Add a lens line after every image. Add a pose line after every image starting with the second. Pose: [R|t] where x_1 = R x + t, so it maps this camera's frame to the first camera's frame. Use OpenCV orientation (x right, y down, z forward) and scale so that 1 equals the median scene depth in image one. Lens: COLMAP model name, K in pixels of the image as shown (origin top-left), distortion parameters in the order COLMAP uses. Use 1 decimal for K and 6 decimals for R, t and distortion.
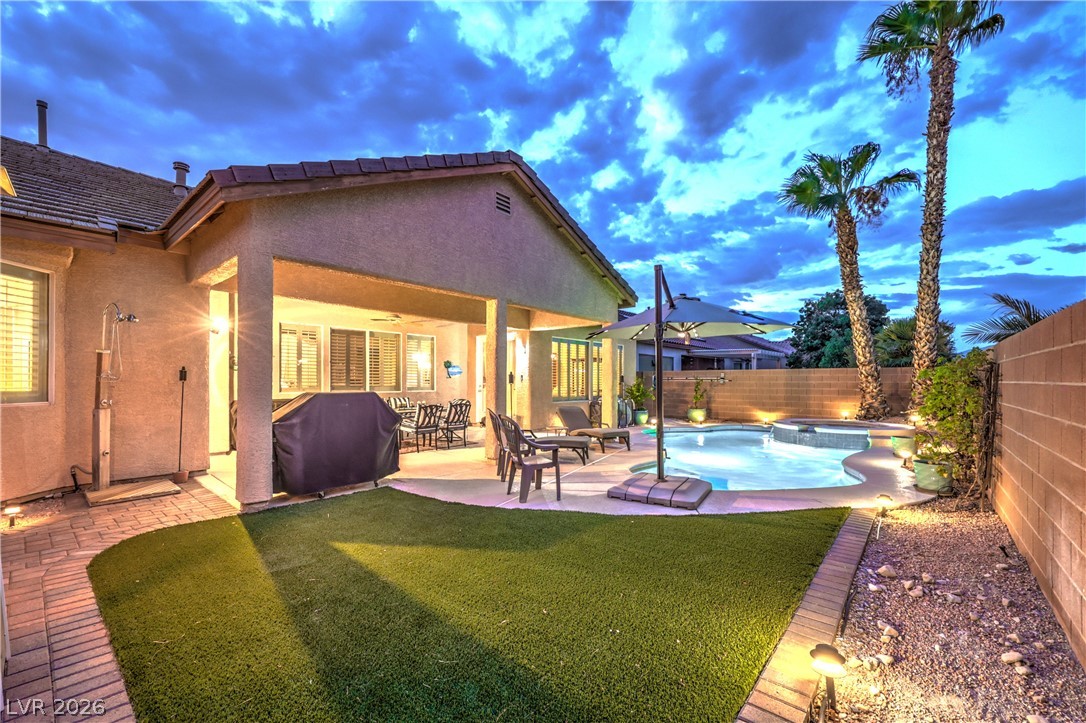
lens RADIAL K [[445.0, 0, 548.6], [0, 445.0, 378.5], [0, 0, 1]] dist [-0.000025, -0.000610]
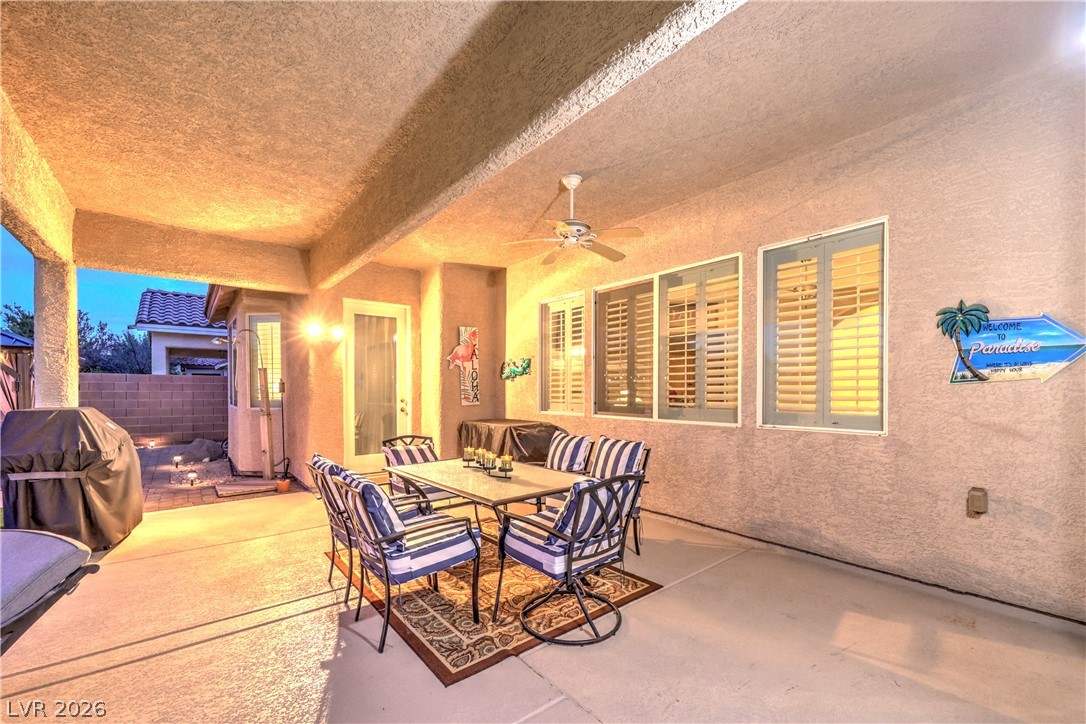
lens RADIAL K [[455.2, 0, 541.8], [0, 455.2, 394.3], [0, 0, 1]] dist [0.000720, 0.000292]
pose [[-0.211172, 0.007135, -0.977423, 0.034195], [0.005822, 0.999965, 0.006042, 0.002848], [0.977431, -0.004414, -0.211207, 0.796418]]
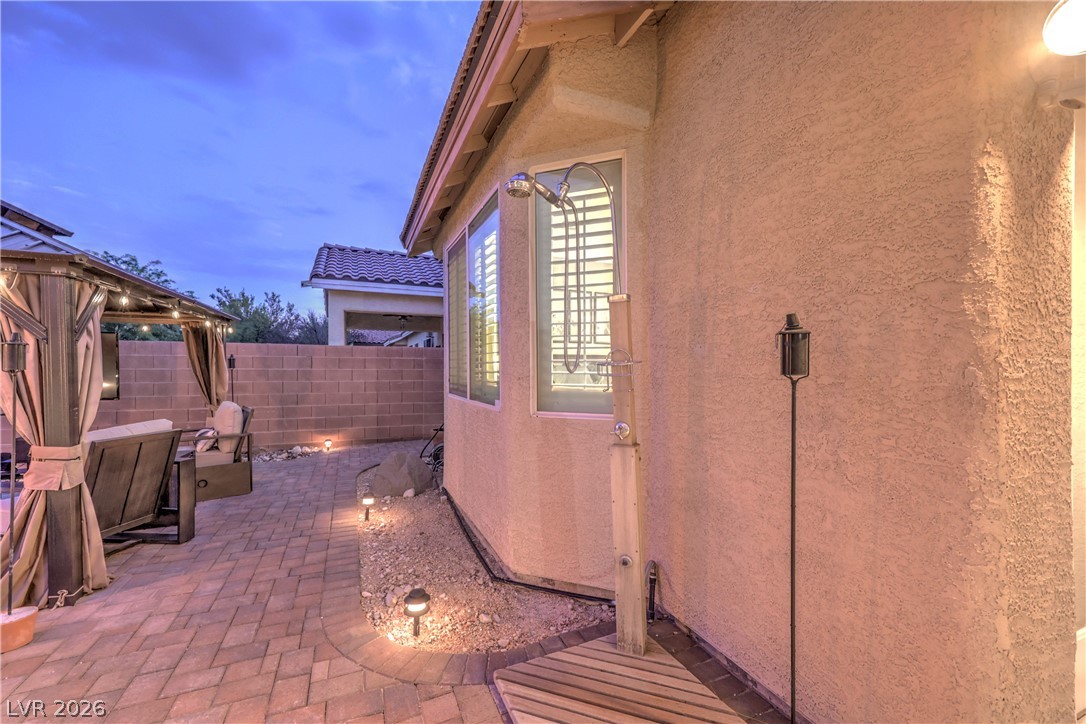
lens RADIAL K [[435.9, 0, 543.3], [0, 435.9, 375.1], [0, 0, 1]] dist [0.008333, 0.000128]
pose [[-0.451296, 0.009492, -0.892324, -0.245878], [0.001966, 0.999952, 0.009642, 0.000996], [0.892372, 0.002597, -0.451292, 0.433064]]
